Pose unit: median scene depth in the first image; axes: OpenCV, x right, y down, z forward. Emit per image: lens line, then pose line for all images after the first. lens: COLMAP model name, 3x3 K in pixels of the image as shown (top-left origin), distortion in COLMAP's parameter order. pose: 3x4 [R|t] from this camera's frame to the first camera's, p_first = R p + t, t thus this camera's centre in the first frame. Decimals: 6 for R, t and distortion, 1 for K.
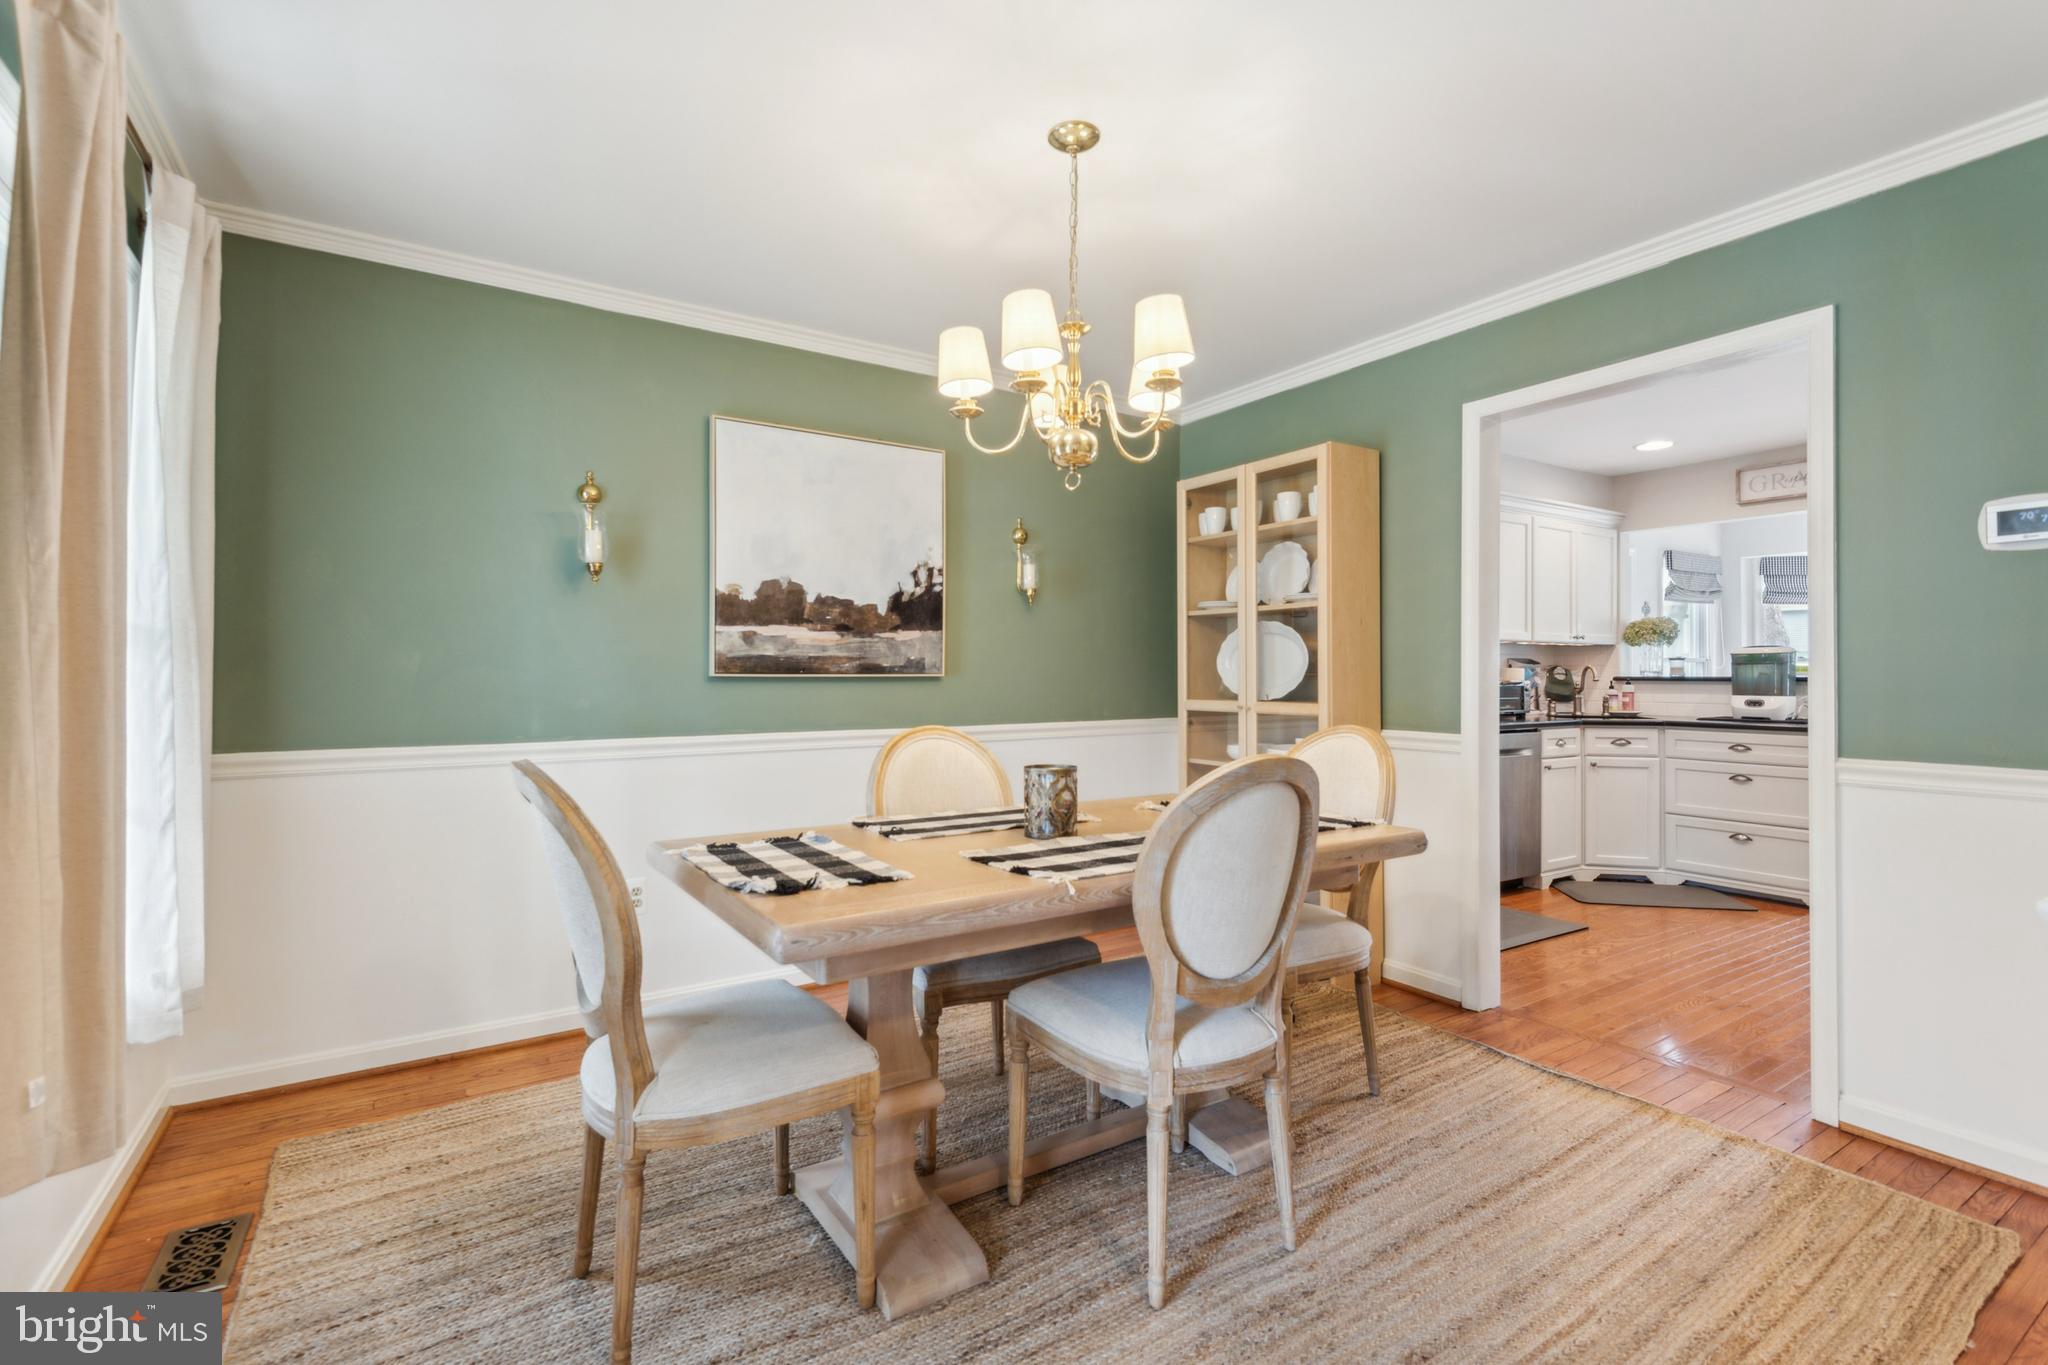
lens RADIAL K [[922.8, 0, 1011.0], [0, 922.8, 671.2], [0, 0, 1]] dist [0.016688, -0.012145]
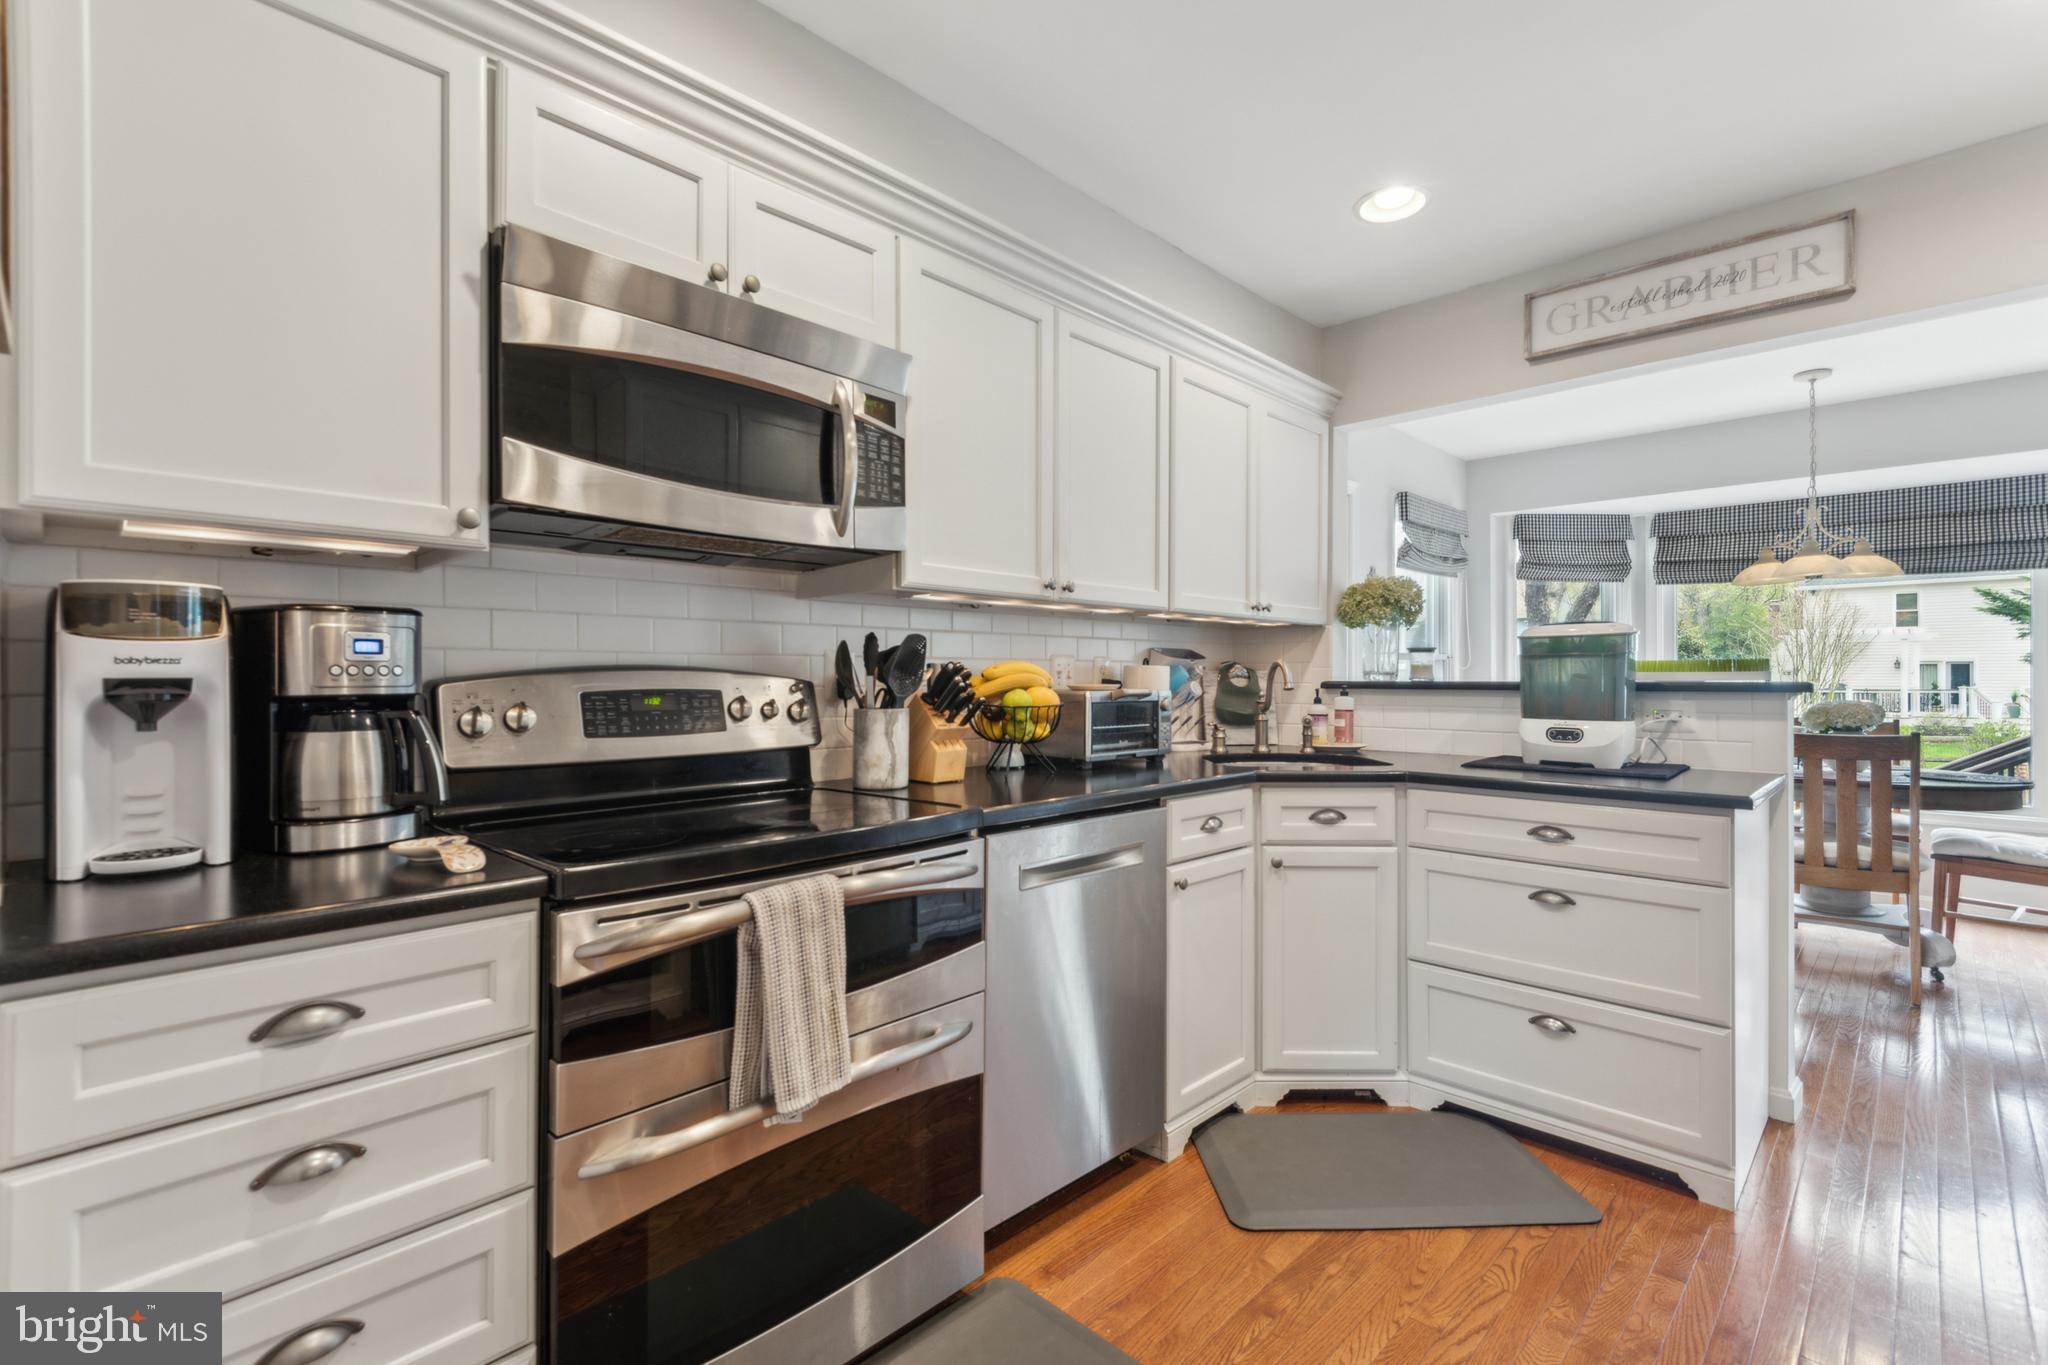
lens RADIAL K [[936.7, 0, 1006.2], [0, 936.7, 681.5], [0, 0, 1]] dist [0.020534, -0.000487]
pose [[0.973612, -0.001521, 0.228204, 0.366008], [-0.000174, 0.999973, 0.007408, 0.001857], [-0.228209, -0.007252, 0.973585, 0.536714]]
